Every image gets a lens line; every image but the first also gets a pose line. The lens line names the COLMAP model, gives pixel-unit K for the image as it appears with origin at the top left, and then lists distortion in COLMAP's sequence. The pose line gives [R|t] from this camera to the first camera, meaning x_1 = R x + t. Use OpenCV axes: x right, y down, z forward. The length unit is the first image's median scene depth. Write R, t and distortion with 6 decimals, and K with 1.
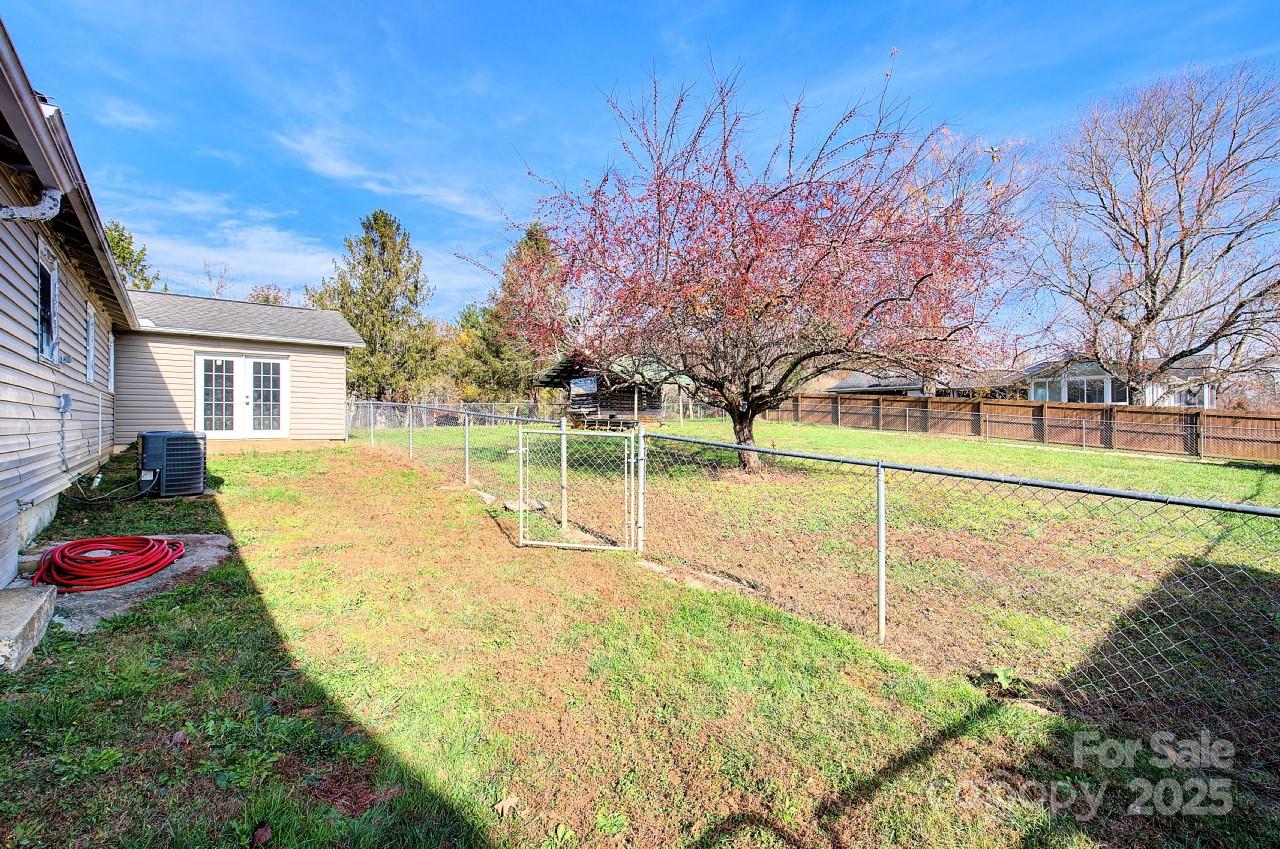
lens RADIAL K [[555.6, 0, 639.4], [0, 555.6, 418.3], [0, 0, 1]] dist [0.002387, 0.000492]
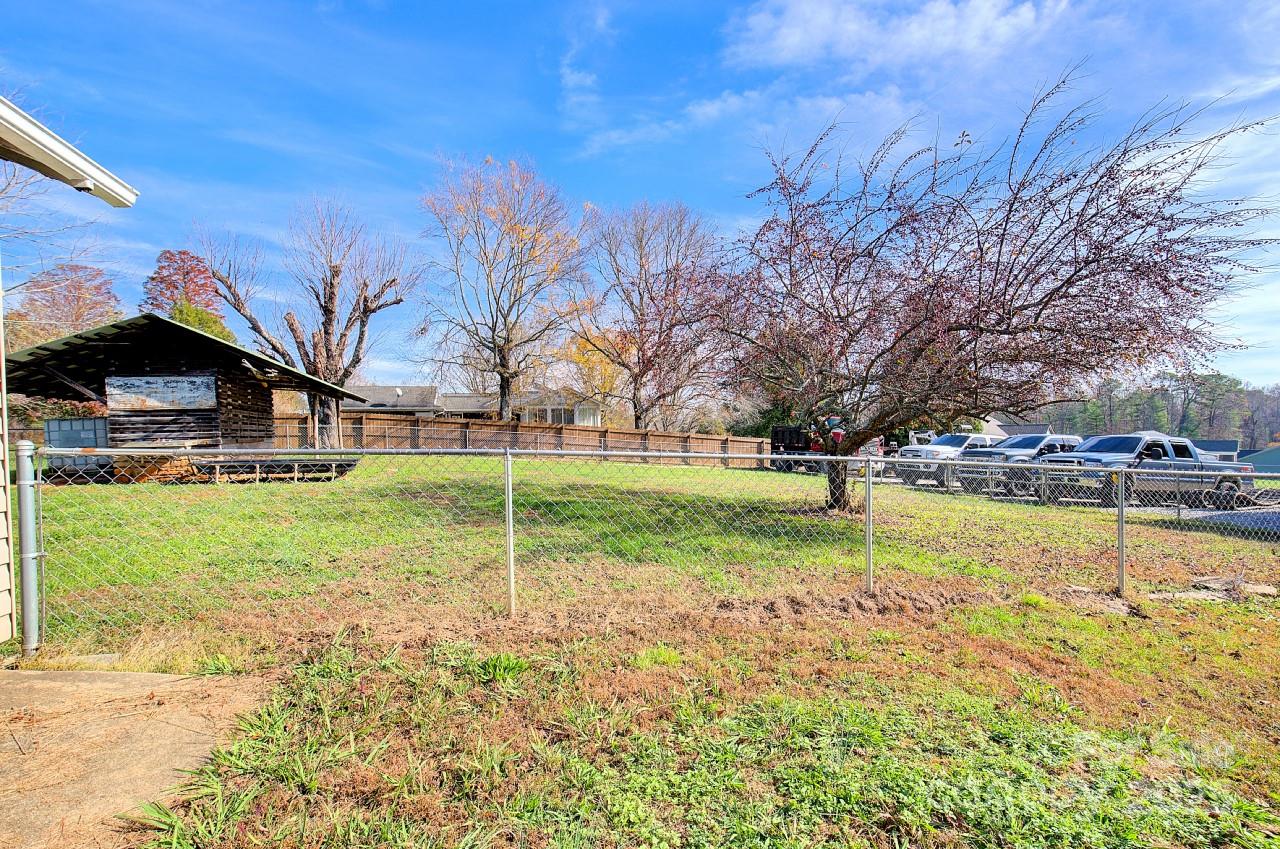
lens RADIAL K [[555.6, 0, 641.2], [0, 555.6, 413.8], [0, 0, 1]] dist [0.002387, 0.000492]
pose [[0.622317, 0.023950, 0.782399, -0.212090], [0.012565, 0.999097, -0.040577, -0.014931], [-0.782664, 0.035083, 0.621455, 0.365640]]
